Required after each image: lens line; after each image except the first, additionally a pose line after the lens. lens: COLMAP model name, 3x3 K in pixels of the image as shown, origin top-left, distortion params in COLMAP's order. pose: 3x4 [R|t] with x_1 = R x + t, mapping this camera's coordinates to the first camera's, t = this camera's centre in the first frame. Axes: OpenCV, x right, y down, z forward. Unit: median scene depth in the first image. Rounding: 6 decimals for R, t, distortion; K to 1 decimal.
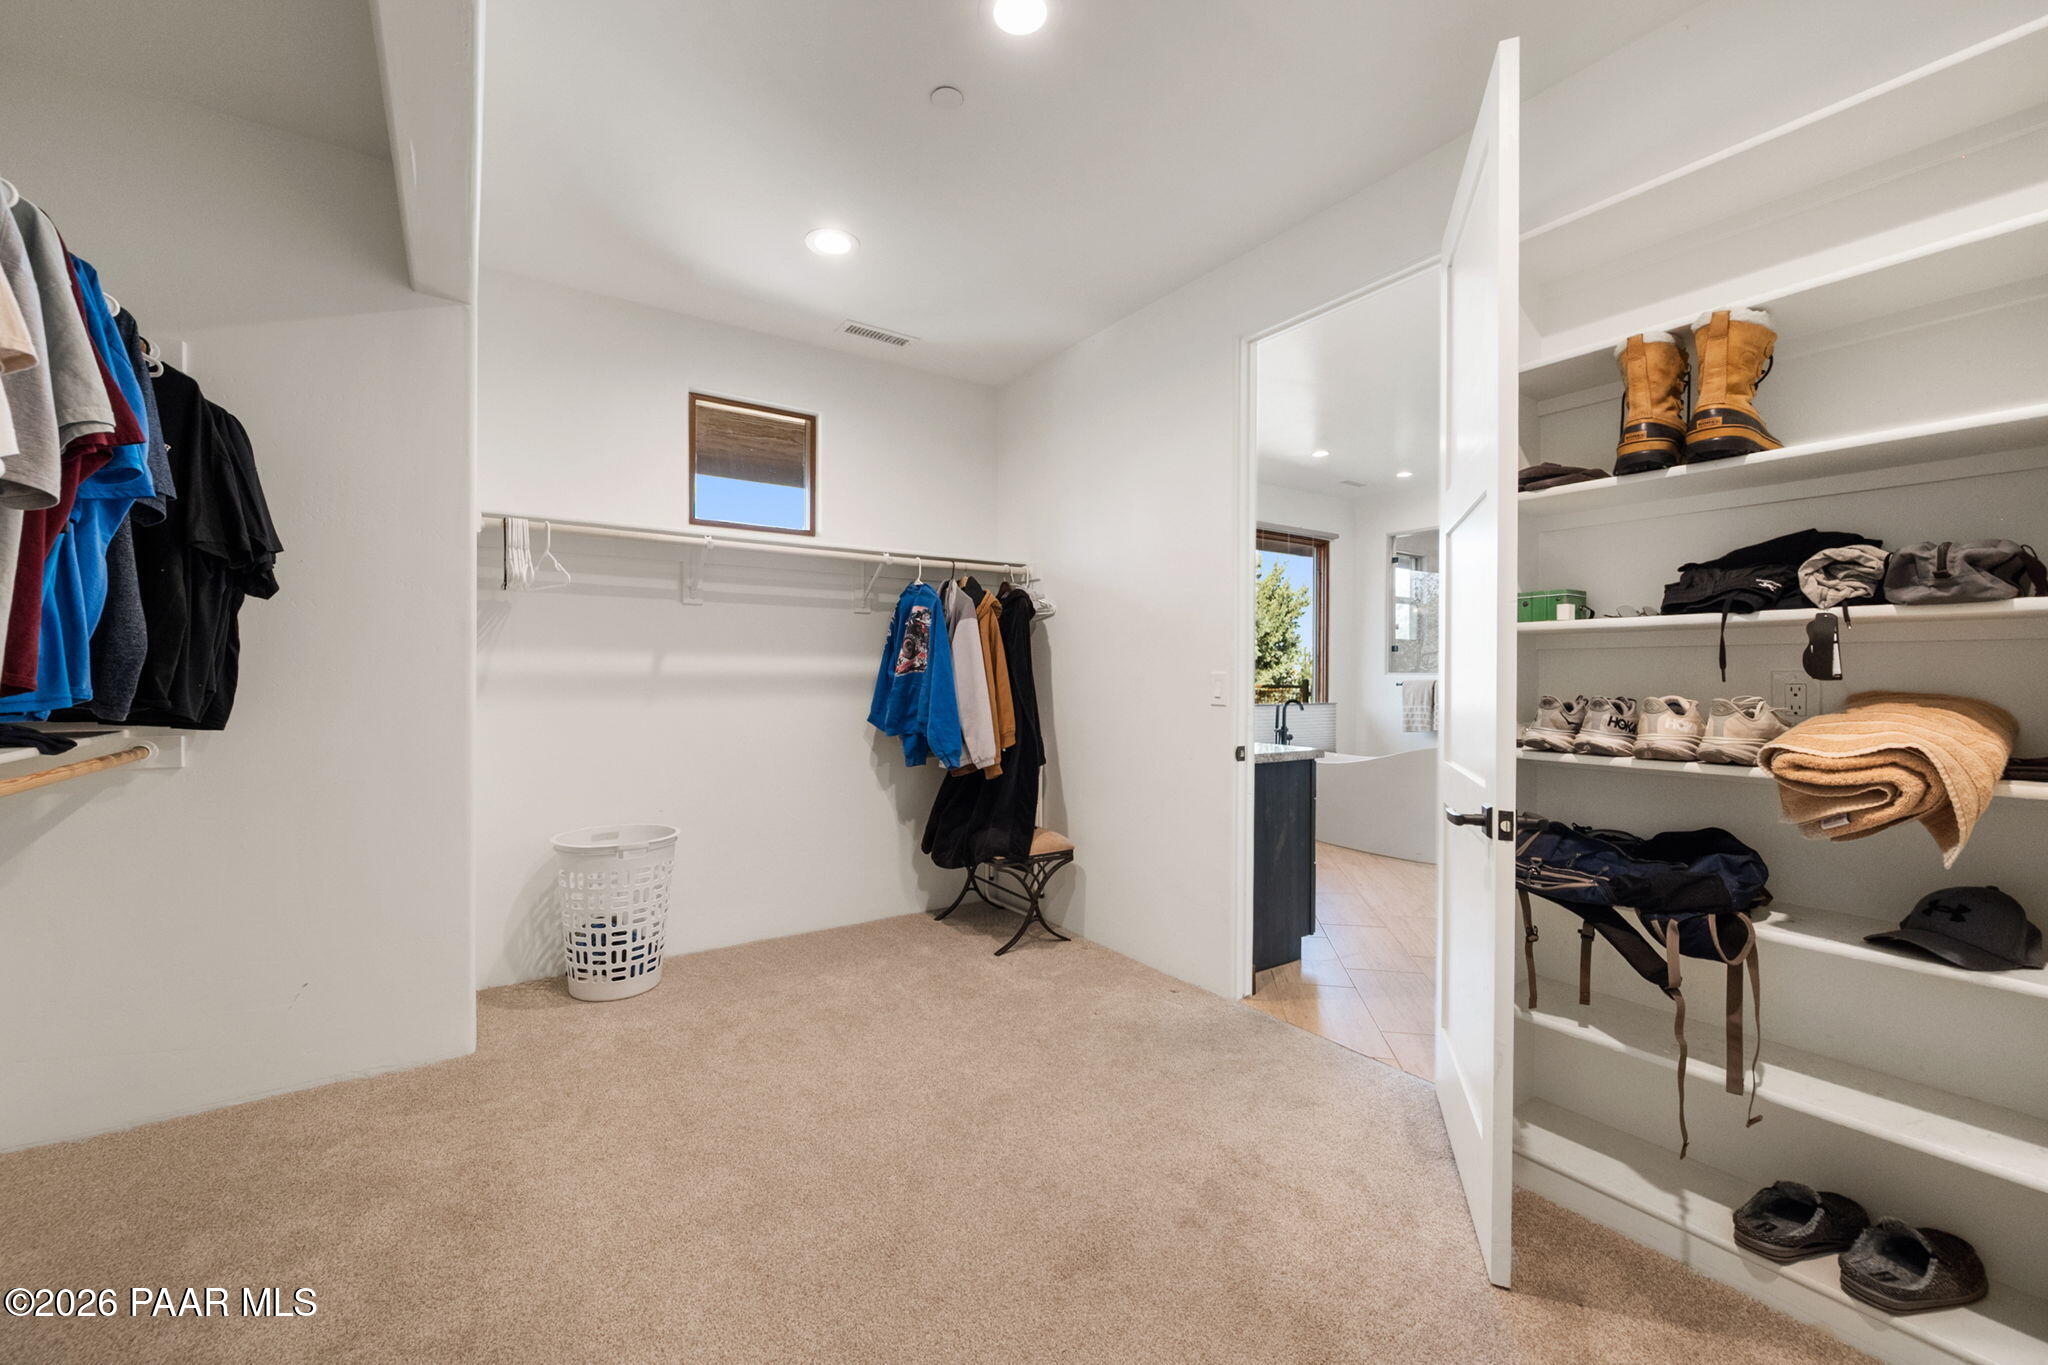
lens RADIAL K [[808.6, 0, 1024.0], [0, 808.6, 682.5], [0, 0, 1]] dist [0.000805, 0.000005]
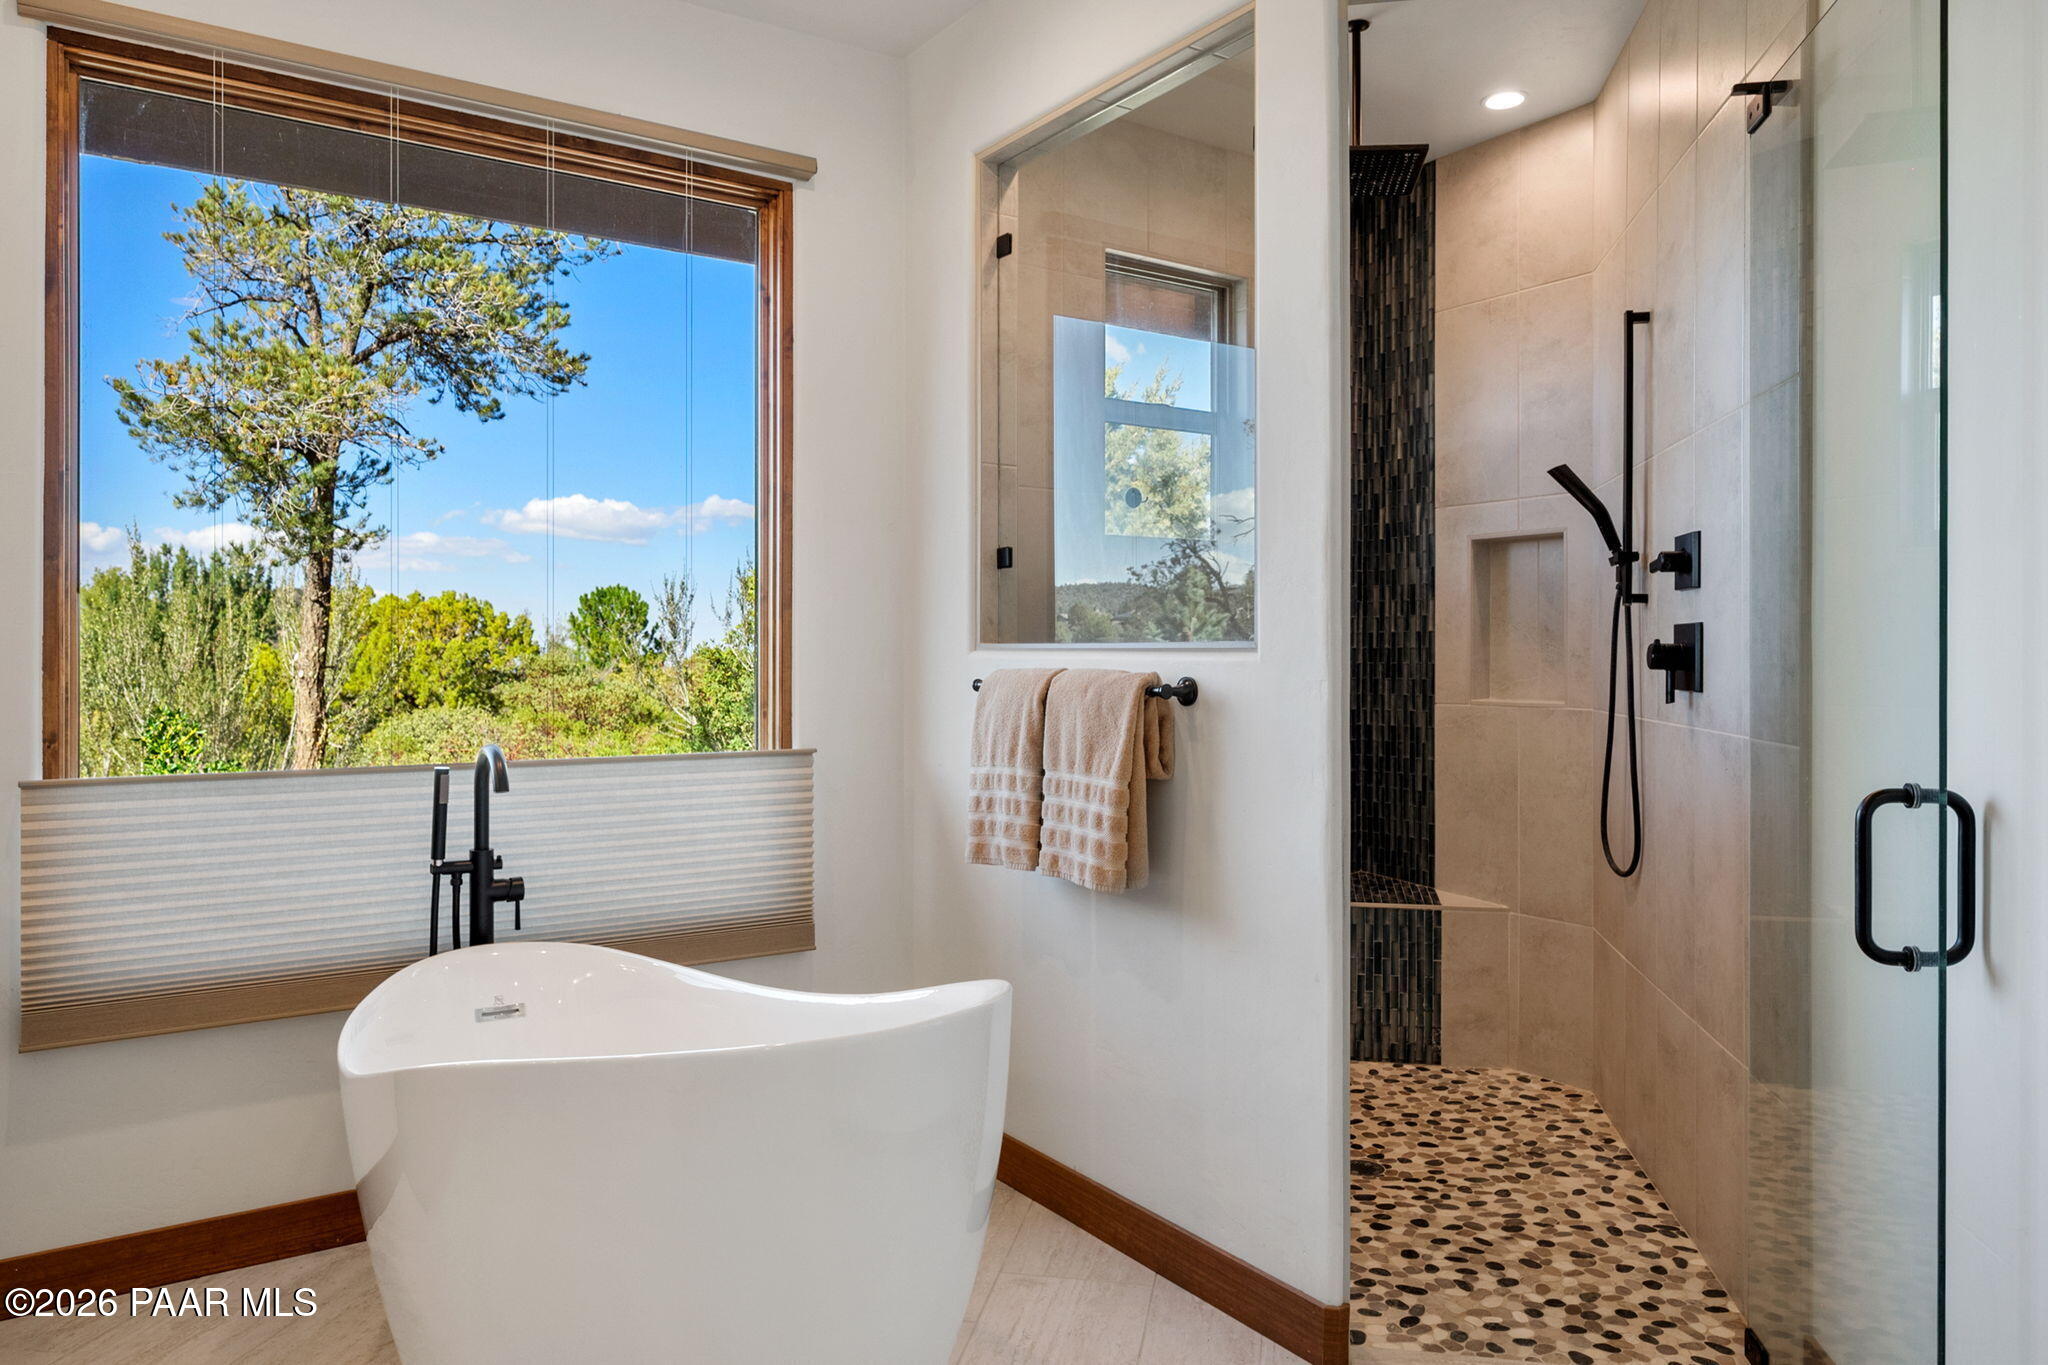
lens RADIAL K [[1313.7, 0, 1024.1], [0, 1313.7, 663.8], [0, 0, 1]] dist [0.001866, -0.001440]
pose [[0.999981, -0.004513, 0.004244, 0.485284], [0.004498, 0.999983, 0.003715, -0.006474], [-0.004261, -0.003696, 0.999984, 0.562737]]
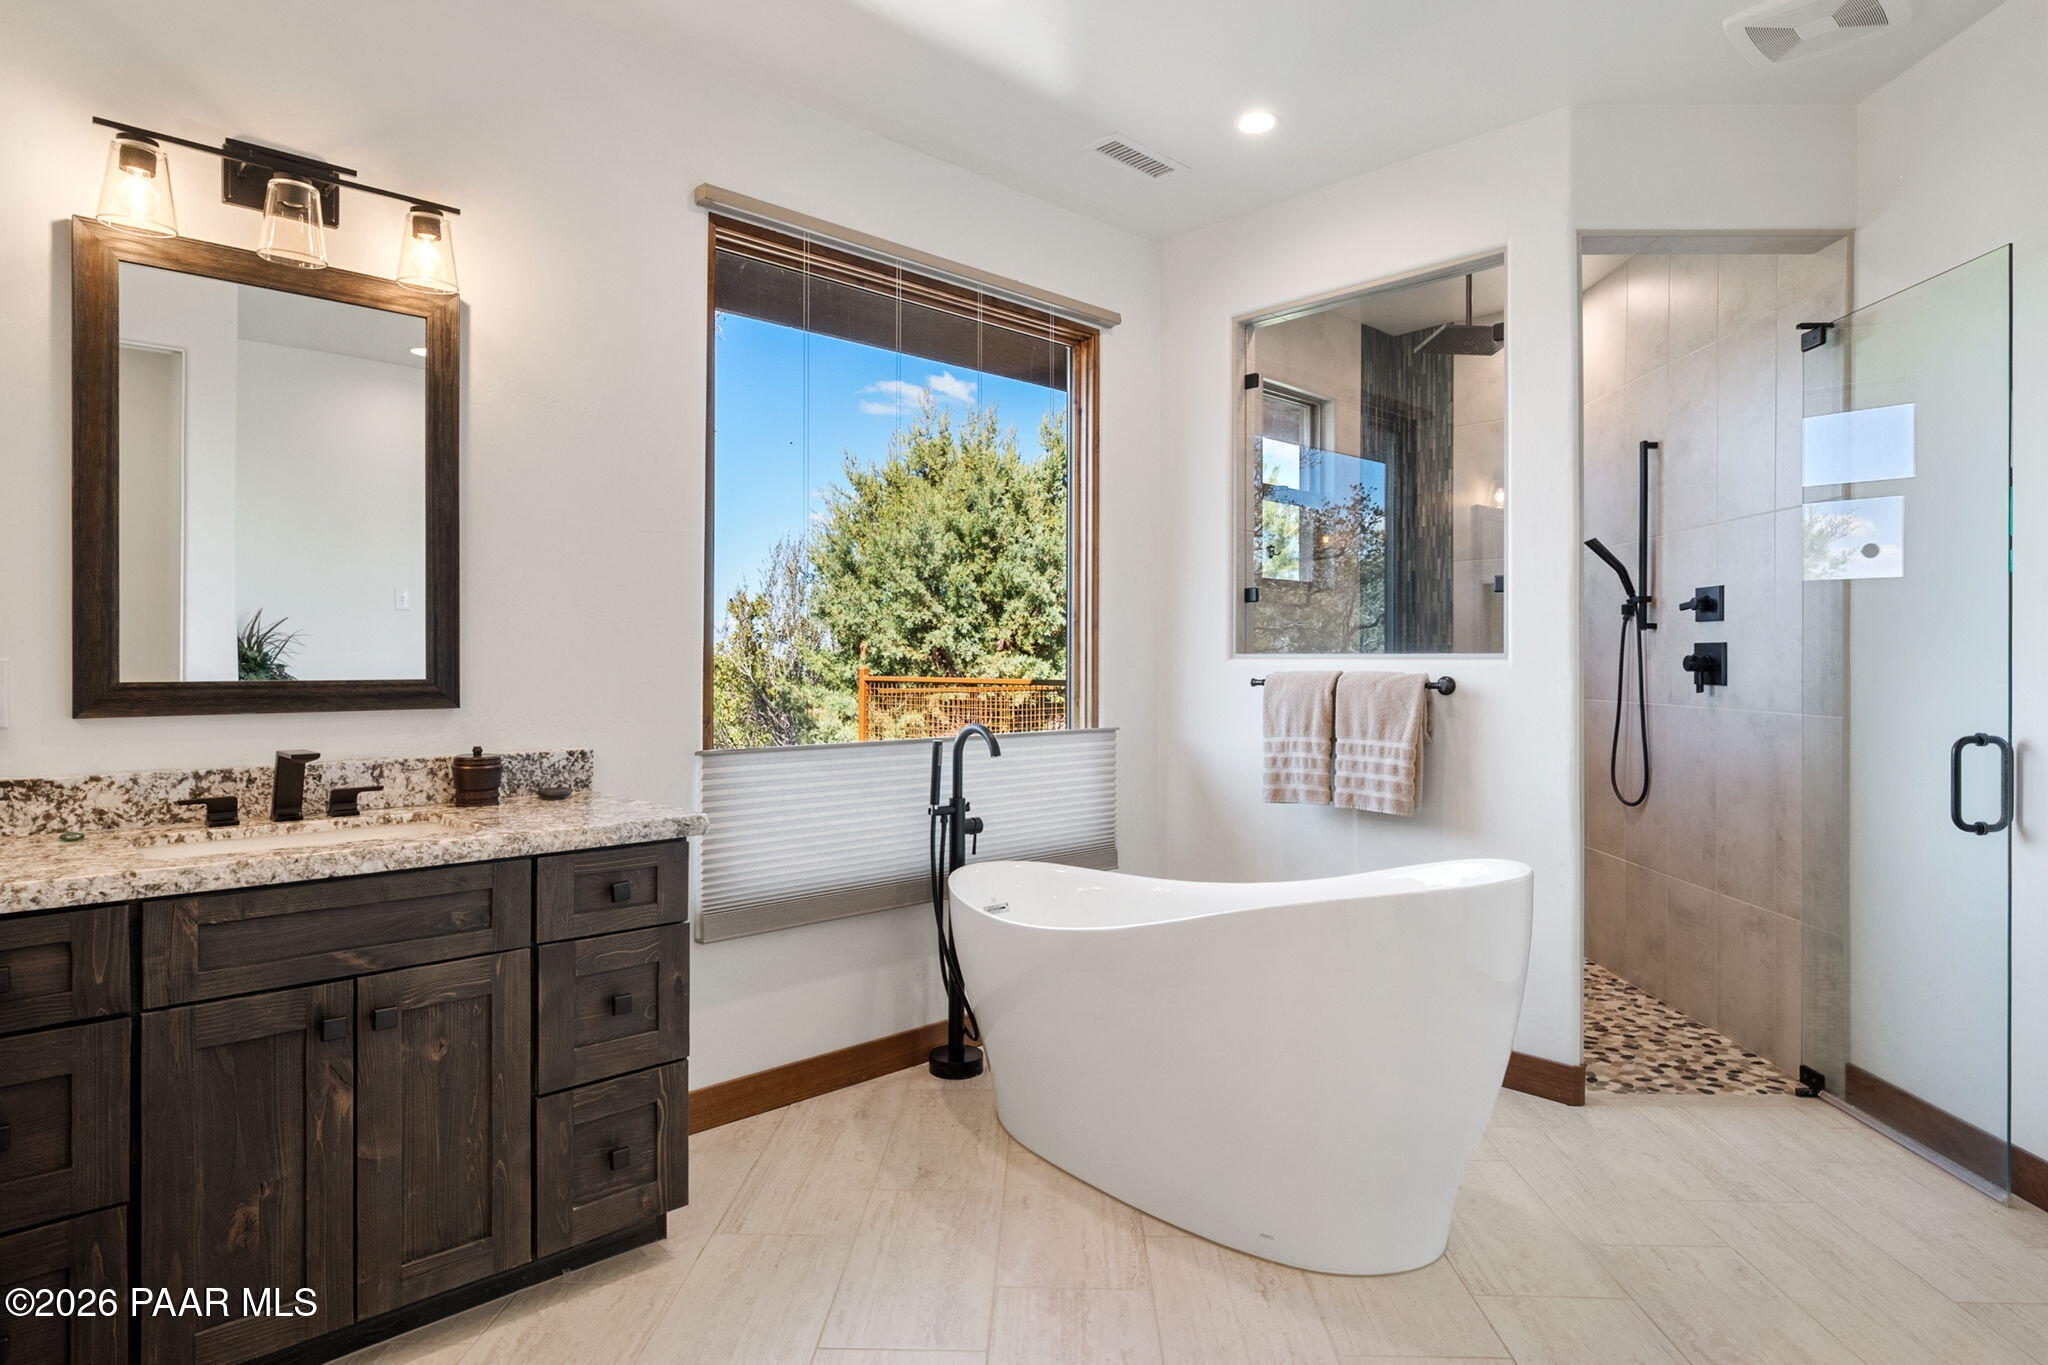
lens RADIAL K [[1081.6, 0, 1022.1], [0, 1081.6, 669.1], [0, 0, 1]] dist [0.000760, -0.000862]
pose [[0.987674, -0.004124, 0.156468, 0.267590], [0.003505, 0.999985, 0.004230, -0.007003], [-0.156483, -0.003630, 0.987674, 0.492642]]
